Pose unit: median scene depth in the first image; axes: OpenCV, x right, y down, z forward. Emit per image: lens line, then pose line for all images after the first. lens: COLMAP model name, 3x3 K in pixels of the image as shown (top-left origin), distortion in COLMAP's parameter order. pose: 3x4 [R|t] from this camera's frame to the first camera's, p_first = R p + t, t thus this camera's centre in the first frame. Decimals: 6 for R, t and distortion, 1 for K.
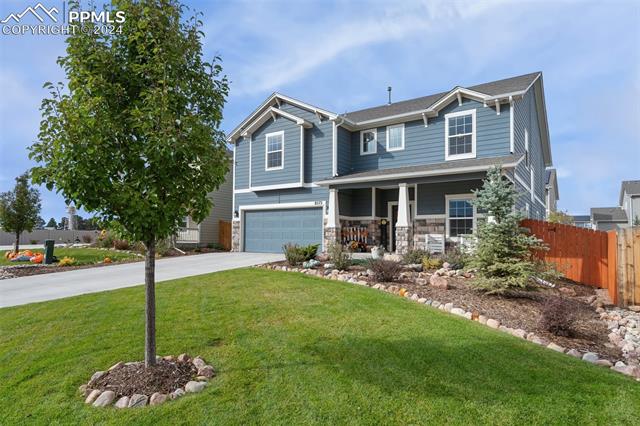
lens RADIAL K [[361.2, 0, 318.1], [0, 361.2, 227.0], [0, 0, 1]] dist [0.000608, 0.000243]
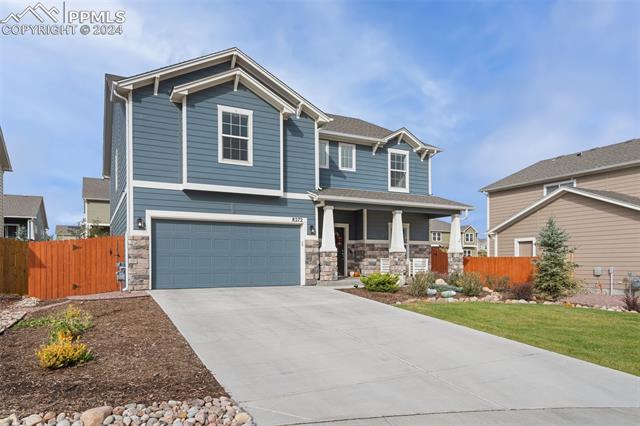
lens RADIAL K [[423.8, 0, 319.9], [0, 423.8, 261.0], [0, 0, 1]] dist [0.003721, 0.000755]
pose [[0.477499, -0.016773, 0.878472, -0.808296], [-0.025082, 0.999150, 0.032710, -0.007827], [-0.878274, -0.037653, 0.476673, 0.517013]]
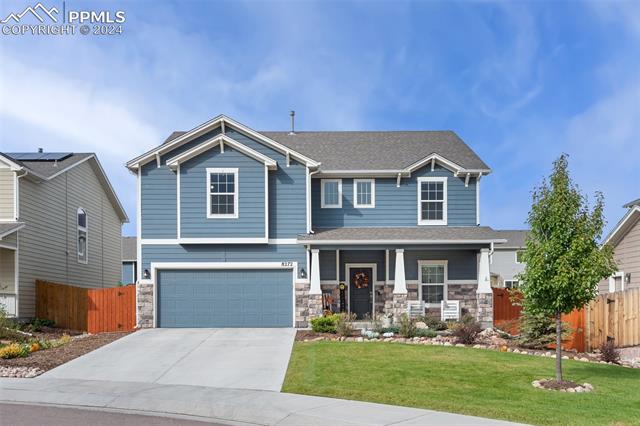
lens RADIAL K [[621.2, 0, 319.8], [0, 621.2, 303.3], [0, 0, 1]] dist [0.004523, -0.001250]
pose [[0.818739, -0.016237, 0.573936, -0.766776], [-0.004108, 0.999409, 0.034134, -0.026190], [-0.574151, -0.030305, 0.818189, -0.210260]]
